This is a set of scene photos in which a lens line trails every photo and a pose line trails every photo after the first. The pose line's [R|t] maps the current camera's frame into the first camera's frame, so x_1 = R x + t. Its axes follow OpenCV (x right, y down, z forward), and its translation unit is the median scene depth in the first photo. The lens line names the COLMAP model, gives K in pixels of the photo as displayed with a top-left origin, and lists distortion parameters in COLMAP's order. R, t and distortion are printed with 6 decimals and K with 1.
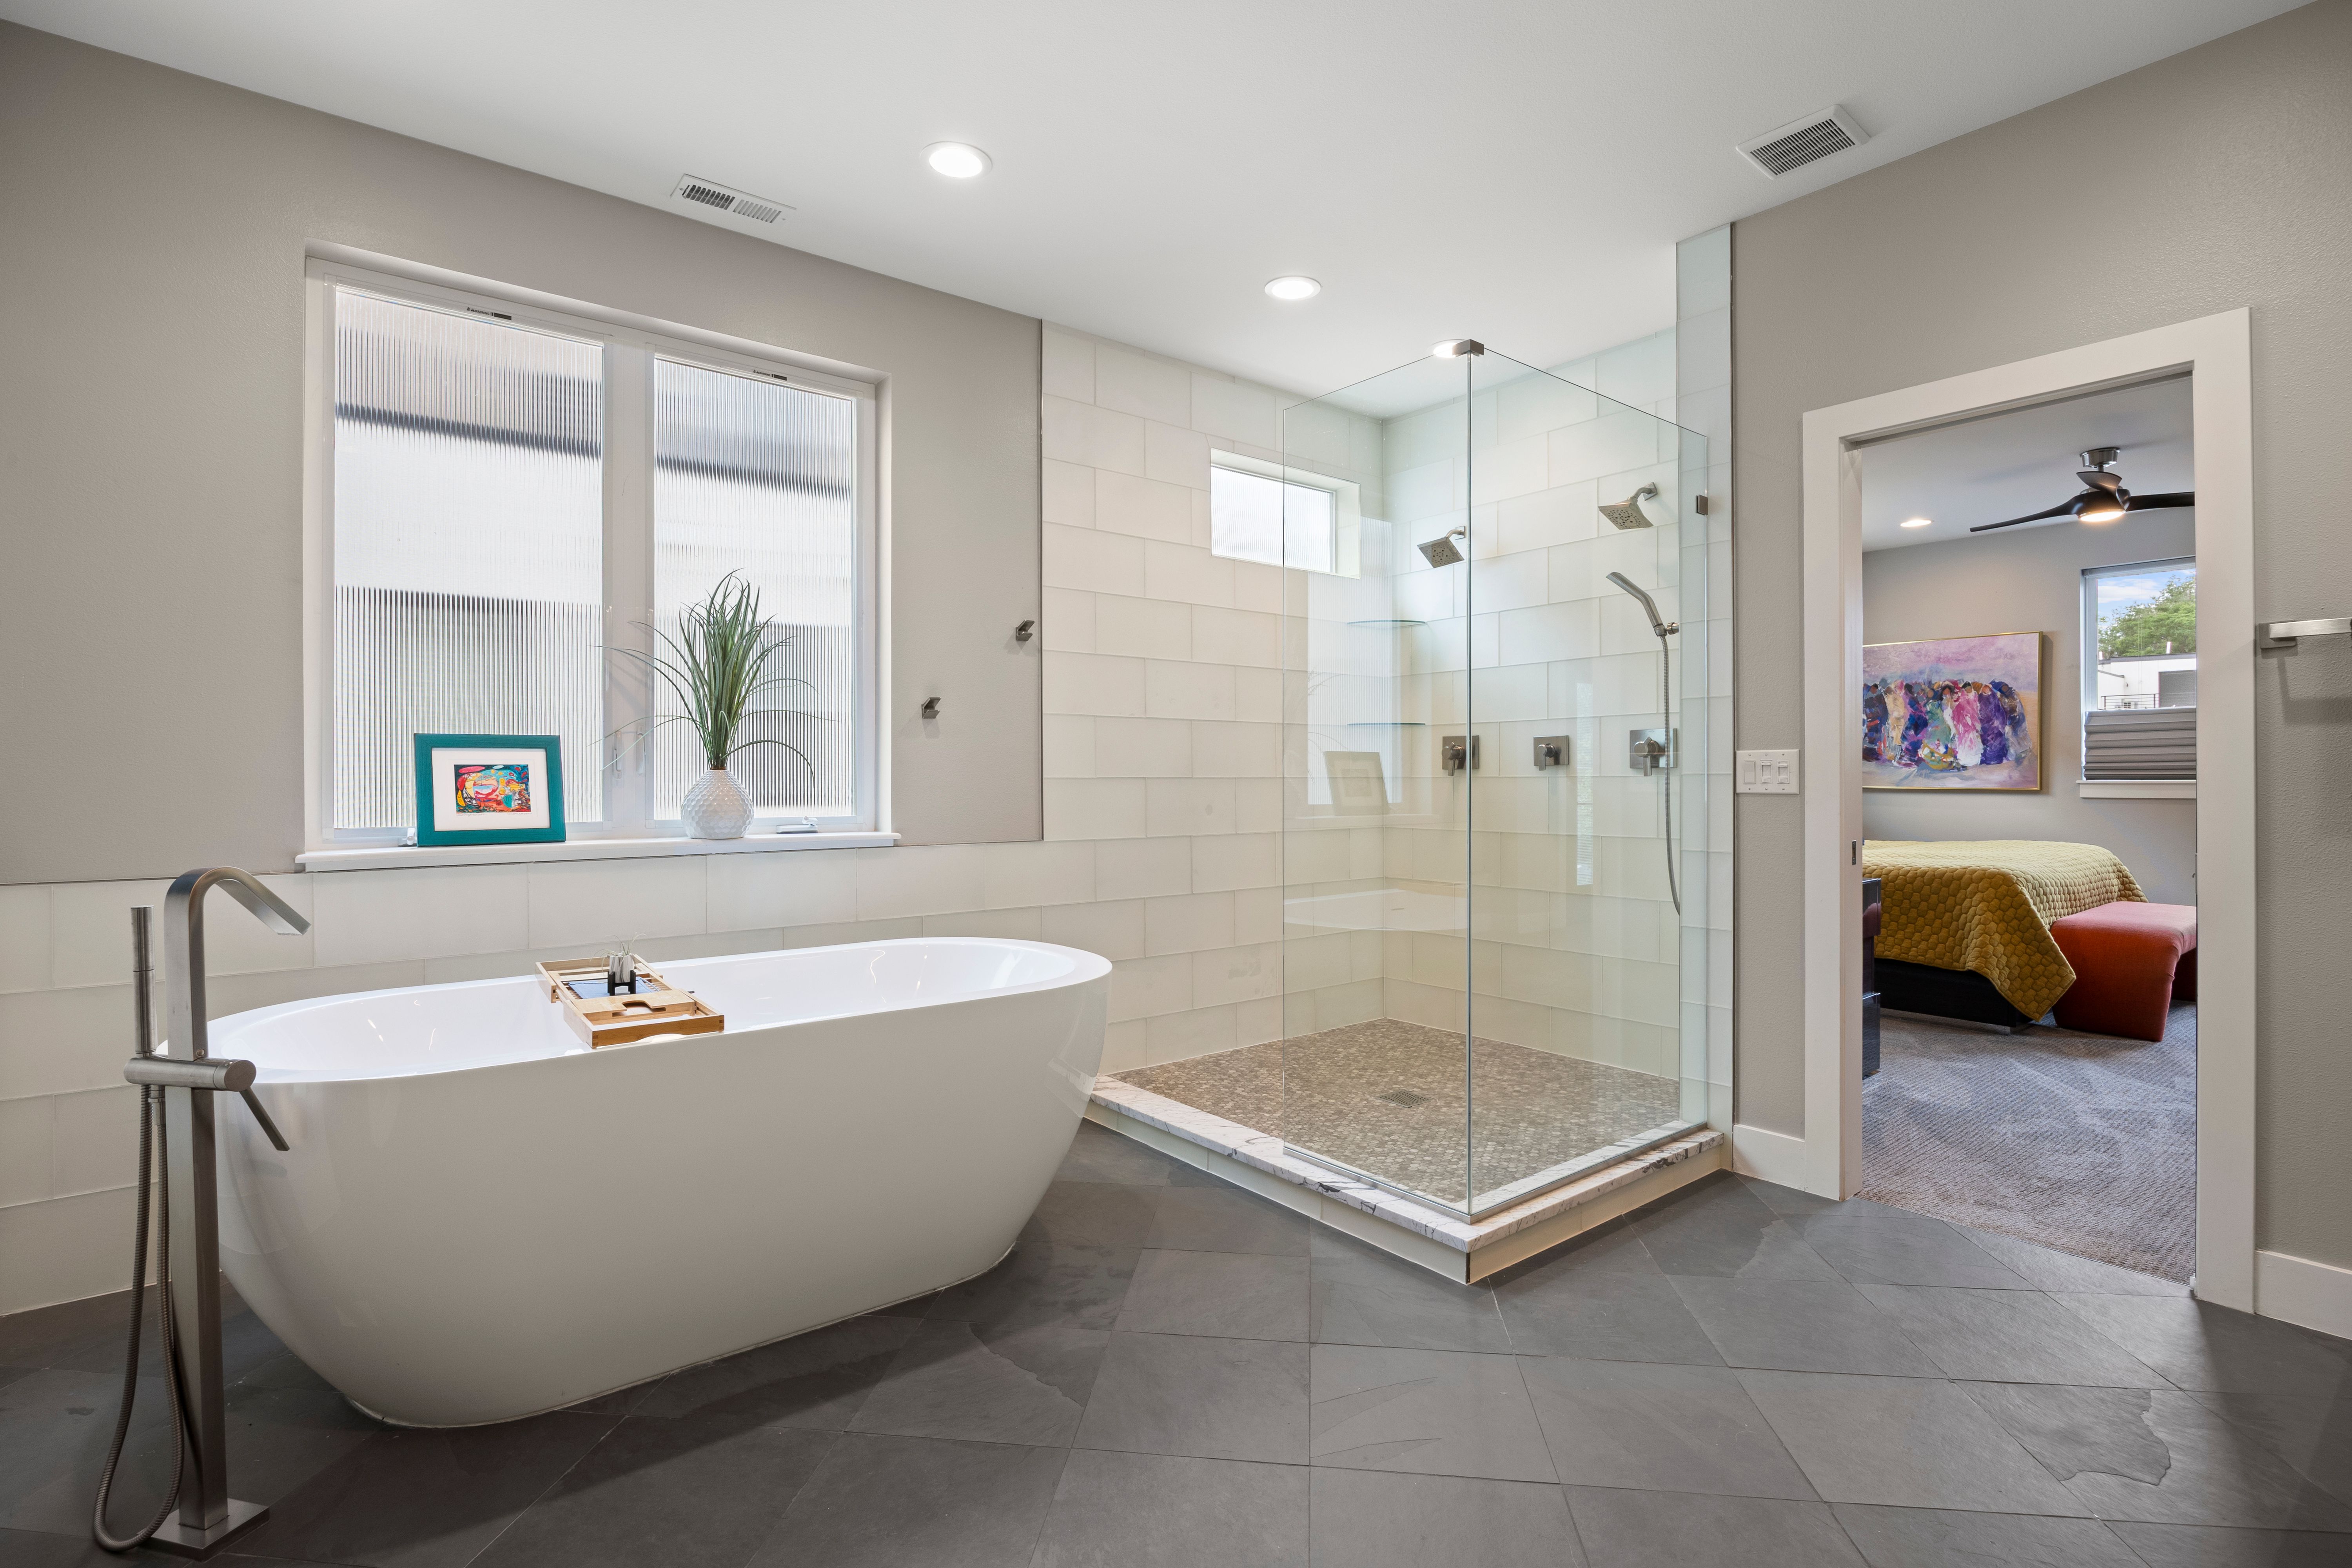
lens RADIAL K [[1103.5, 0, 1172.2], [0, 1103.5, 773.0], [0, 0, 1]] dist [-0.011473, 0.000503]
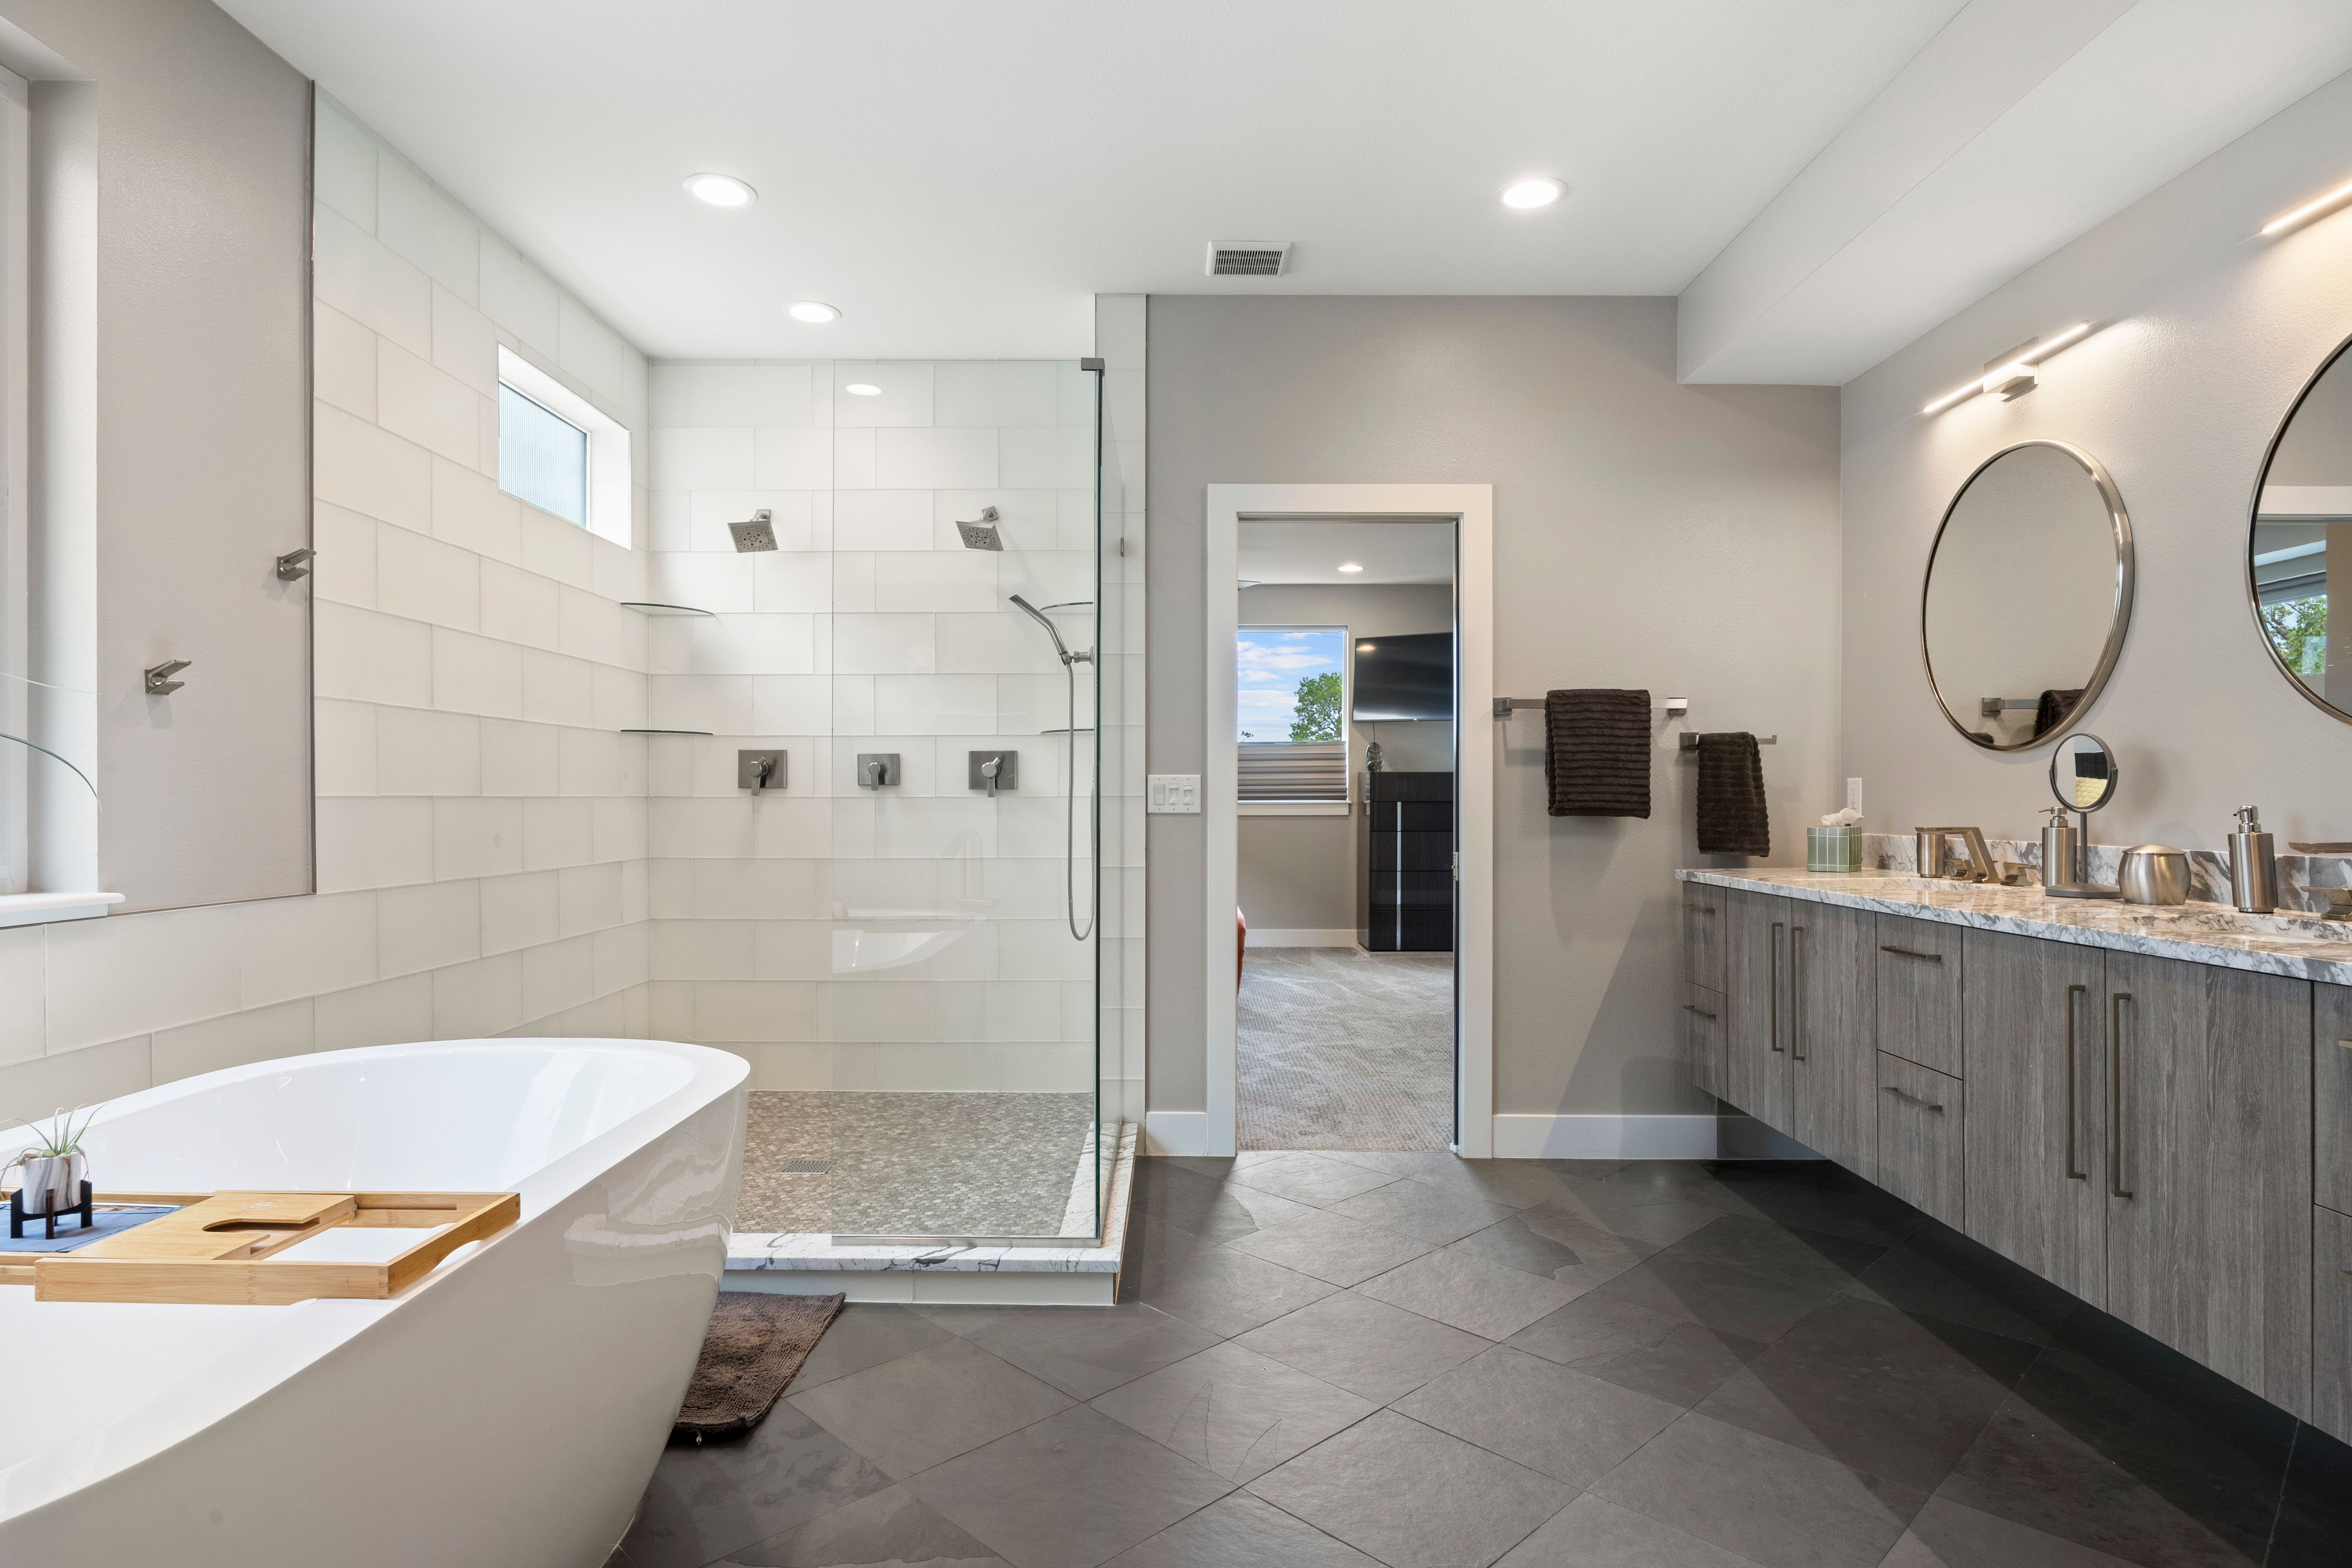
lens RADIAL K [[1252.0, 0, 1175.3], [0, 1252.0, 800.9], [0, 0, 1]] dist [-0.010364, -0.001138]
pose [[0.628850, 0.001082, 0.777526, -0.438090], [-0.006999, 0.999966, 0.004270, 0.000192], [-0.777495, -0.008127, 0.628837, 0.183068]]
